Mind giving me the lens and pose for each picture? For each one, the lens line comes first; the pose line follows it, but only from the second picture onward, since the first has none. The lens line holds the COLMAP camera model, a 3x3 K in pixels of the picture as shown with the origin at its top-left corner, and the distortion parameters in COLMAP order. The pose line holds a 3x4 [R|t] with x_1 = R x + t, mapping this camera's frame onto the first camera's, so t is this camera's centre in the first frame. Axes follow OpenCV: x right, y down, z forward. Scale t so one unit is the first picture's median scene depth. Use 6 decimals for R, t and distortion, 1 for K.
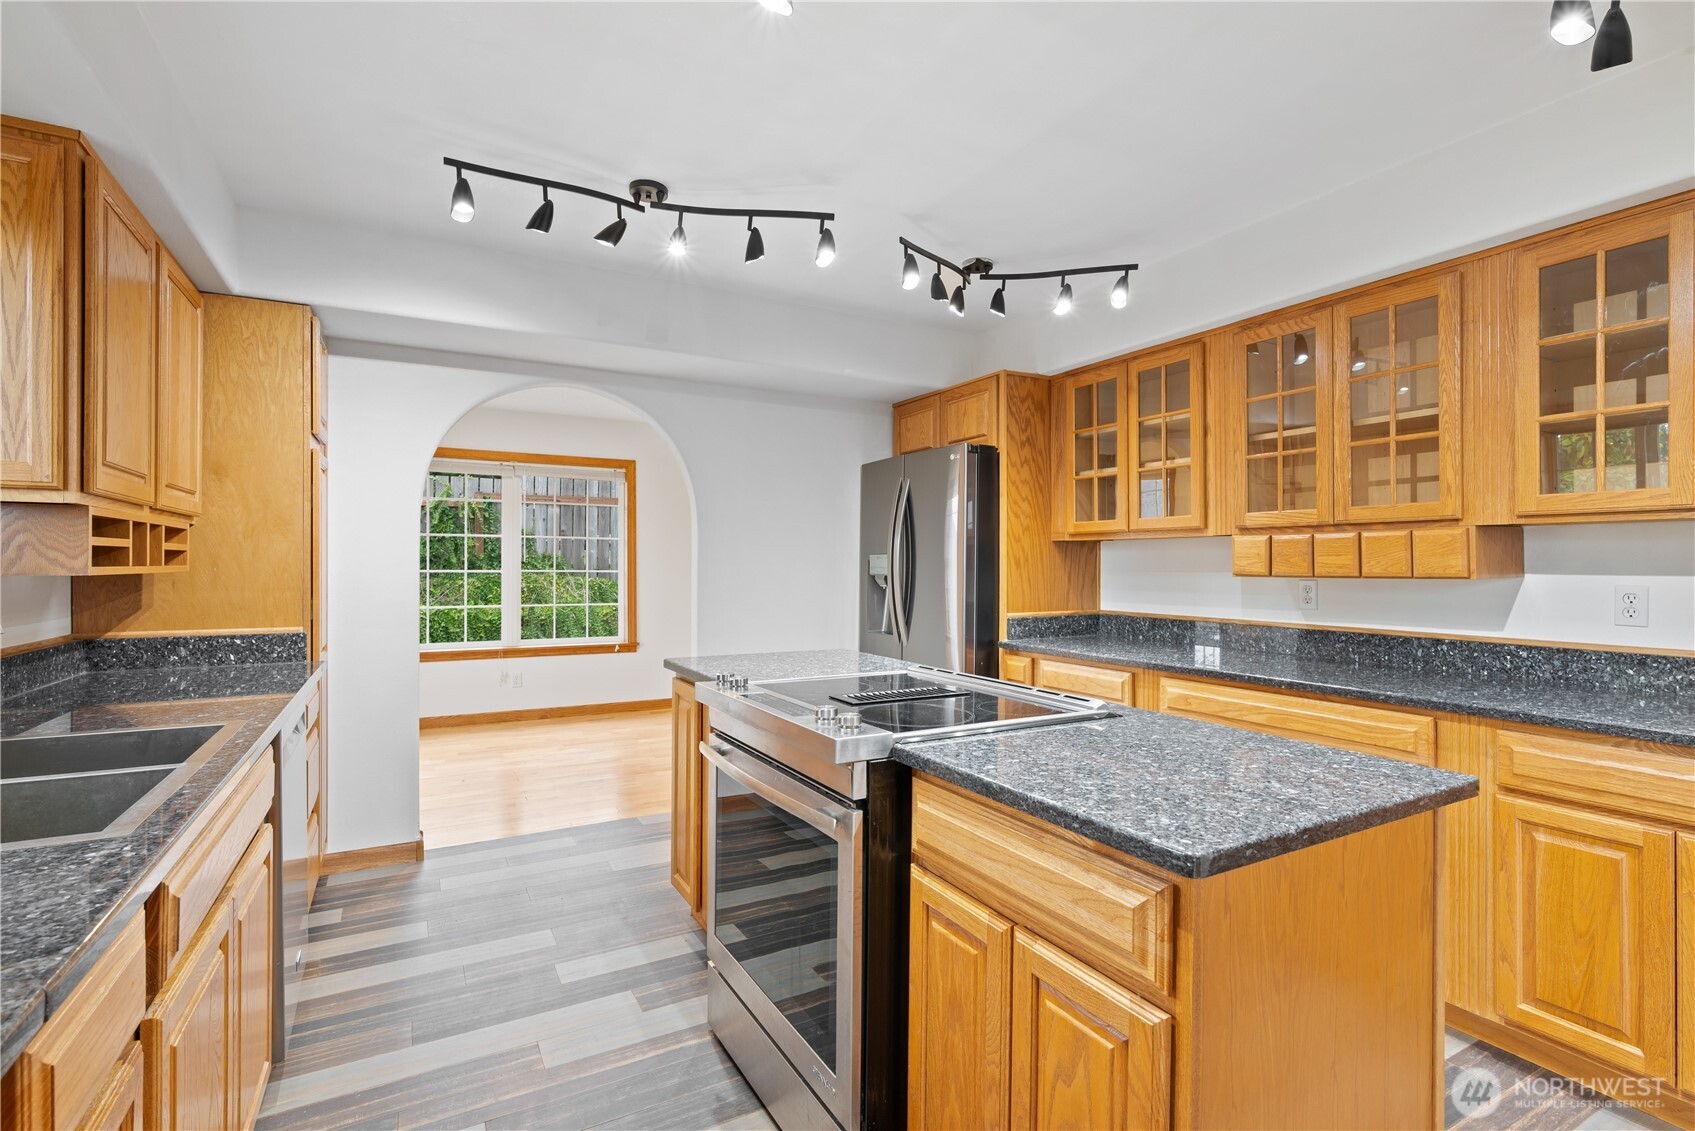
lens RADIAL K [[794.6, 0, 851.6], [0, 794.6, 563.7], [0, 0, 1]] dist [0.015171, -0.000521]
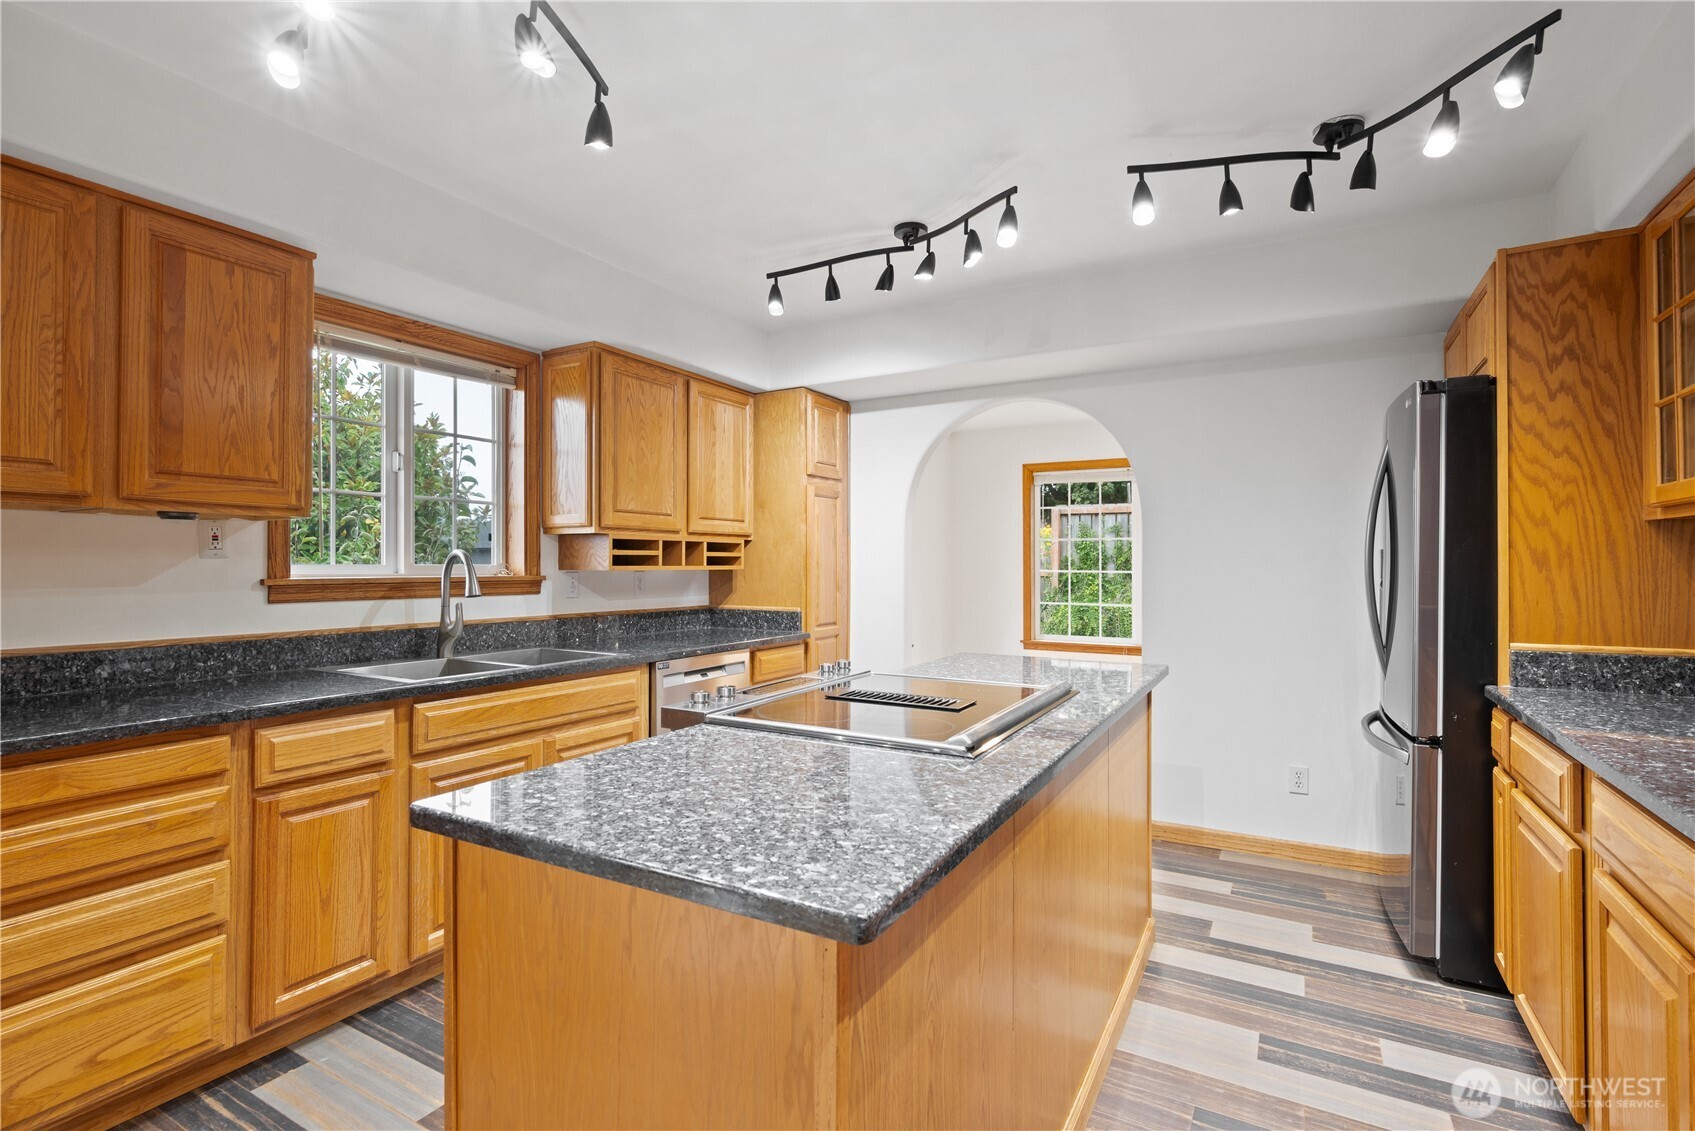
lens RADIAL K [[794.6, 0, 851.6], [0, 794.6, 563.7], [0, 0, 1]] dist [0.015171, -0.000521]
pose [[0.525278, -0.003244, -0.850925, 0.630498], [0.001726, 0.999995, -0.002747, 0.002849], [0.850929, -0.000026, 0.525280, 0.330700]]
